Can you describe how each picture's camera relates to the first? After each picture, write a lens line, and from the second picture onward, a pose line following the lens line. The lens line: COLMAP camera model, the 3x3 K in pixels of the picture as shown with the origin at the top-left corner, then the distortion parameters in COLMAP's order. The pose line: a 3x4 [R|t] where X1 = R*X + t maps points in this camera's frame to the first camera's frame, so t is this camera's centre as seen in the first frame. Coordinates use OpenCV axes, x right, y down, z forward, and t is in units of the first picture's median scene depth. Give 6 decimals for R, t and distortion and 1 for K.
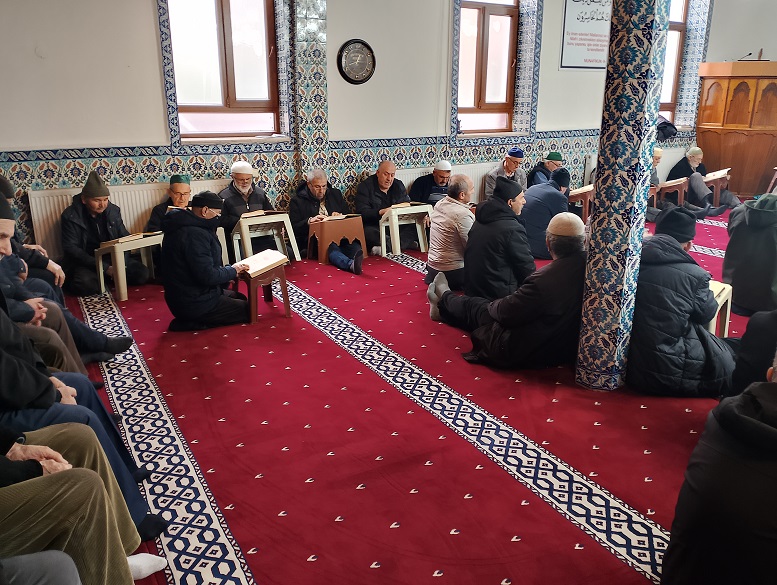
lens RADIAL K [[620.8, 0, 388.5], [0, 620.8, 292.5], [0, 0, 1]] dist [0.069324, -0.122705]
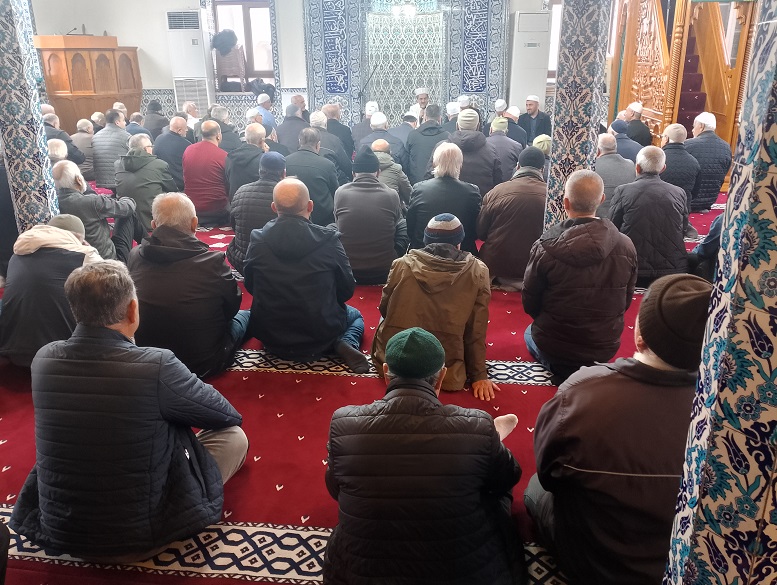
lens RADIAL K [[620.8, 0, 388.5], [0, 620.8, 292.5], [0, 0, 1]] dist [0.069324, -0.122705]
pose [[0.589862, -0.272798, 0.760029, -0.249710], [0.239917, 0.957912, 0.157623, 0.112177], [-0.771040, 0.089368, 0.630484, -0.358780]]
